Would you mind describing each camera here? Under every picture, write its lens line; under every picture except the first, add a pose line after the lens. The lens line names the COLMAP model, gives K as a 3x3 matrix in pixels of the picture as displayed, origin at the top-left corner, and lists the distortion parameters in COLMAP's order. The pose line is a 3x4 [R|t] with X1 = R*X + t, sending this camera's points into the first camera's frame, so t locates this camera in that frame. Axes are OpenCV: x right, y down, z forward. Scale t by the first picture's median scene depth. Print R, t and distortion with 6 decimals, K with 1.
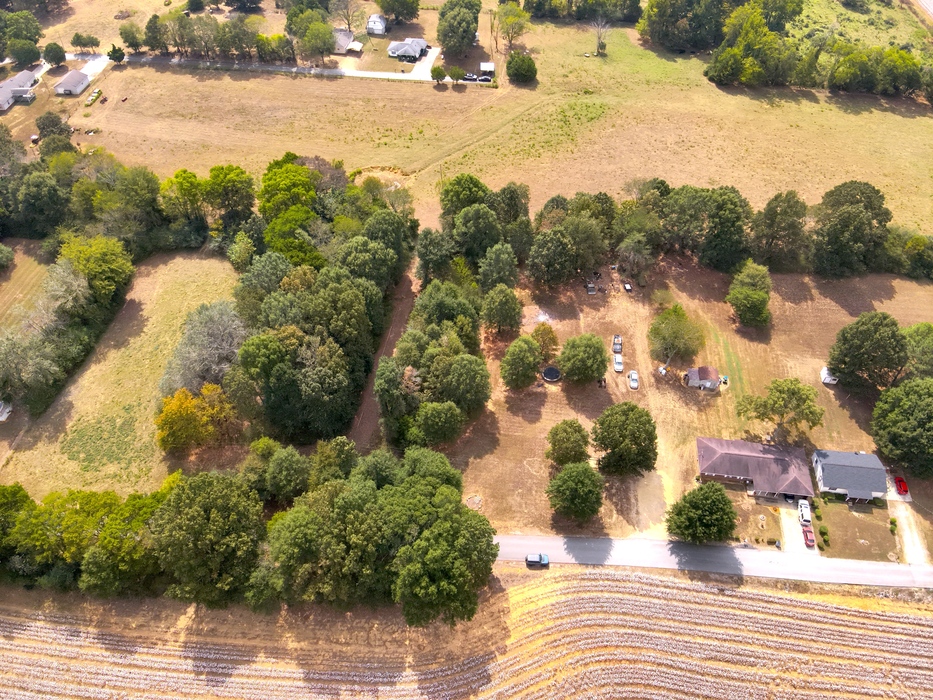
lens RADIAL K [[688.4, 0, 457.8], [0, 688.4, 352.7], [0, 0, 1]] dist [0.068030, -0.161420]
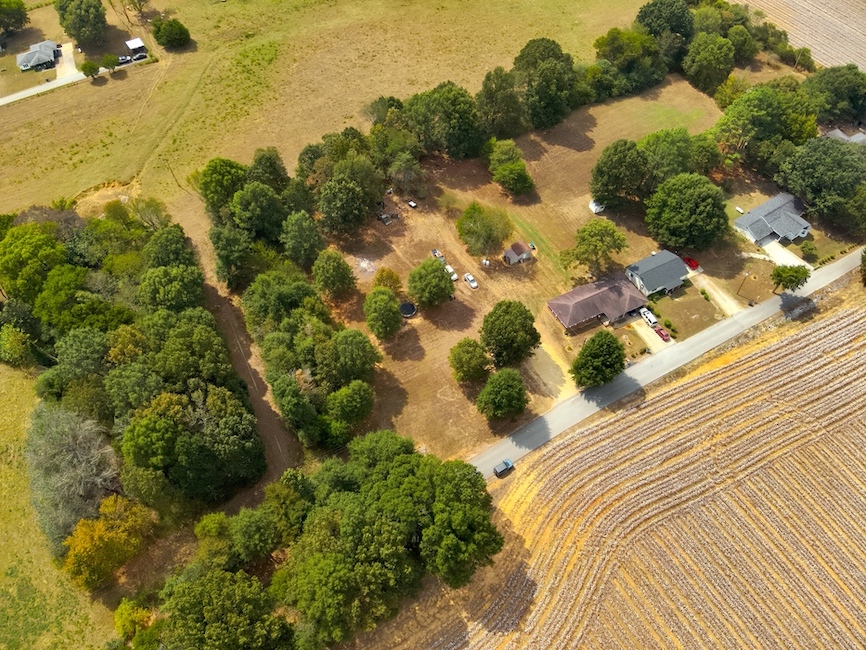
lens RADIAL K [[639.0, 0, 436.2], [0, 639.0, 329.0], [0, 0, 1]] dist [0.068030, -0.161420]
pose [[0.813155, -0.463385, 0.352212, -0.191742], [0.424533, 0.886156, 0.185743, -0.108935], [-0.398185, -0.001512, 0.917304, 0.095116]]
